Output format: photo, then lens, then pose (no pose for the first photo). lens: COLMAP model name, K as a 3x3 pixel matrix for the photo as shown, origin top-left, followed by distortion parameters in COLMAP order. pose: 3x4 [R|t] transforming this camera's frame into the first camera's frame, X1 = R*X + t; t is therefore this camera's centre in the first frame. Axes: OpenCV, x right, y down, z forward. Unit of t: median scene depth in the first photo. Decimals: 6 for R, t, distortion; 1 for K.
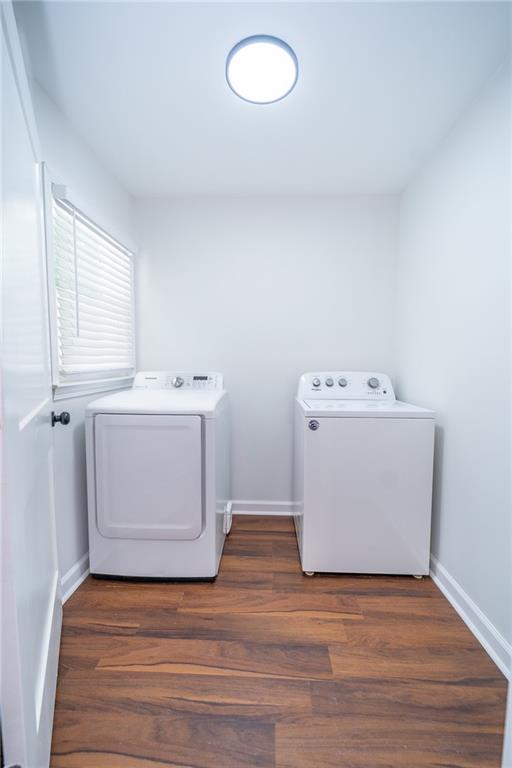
lens RADIAL K [[310.5, 0, 253.6], [0, 310.5, 385.5], [0, 0, 1]] dist [0.001489, -0.000428]
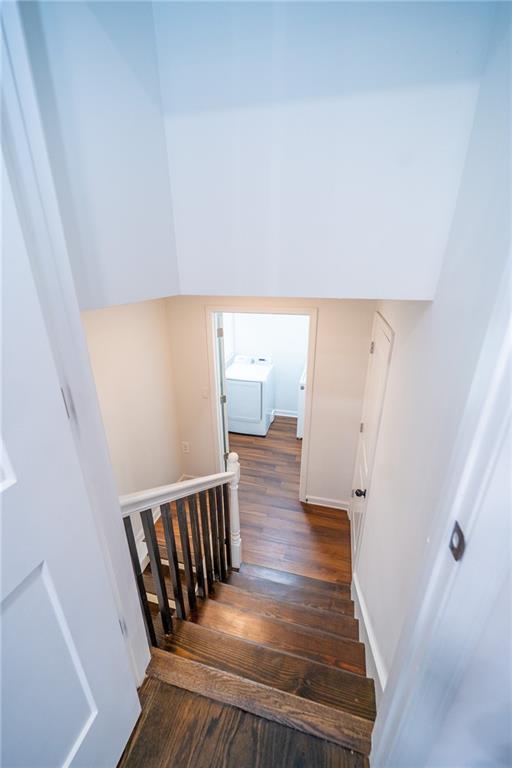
lens RADIAL K [[310.5, 0, 255.8], [0, 310.5, 384.2], [0, 0, 1]] dist [0.001489, -0.000428]
pose [[0.977589, 0.073669, -0.197211, 0.308066], [-0.005273, 0.945049, 0.326887, -0.737417], [0.210456, -0.318521, 0.924258, -1.454867]]
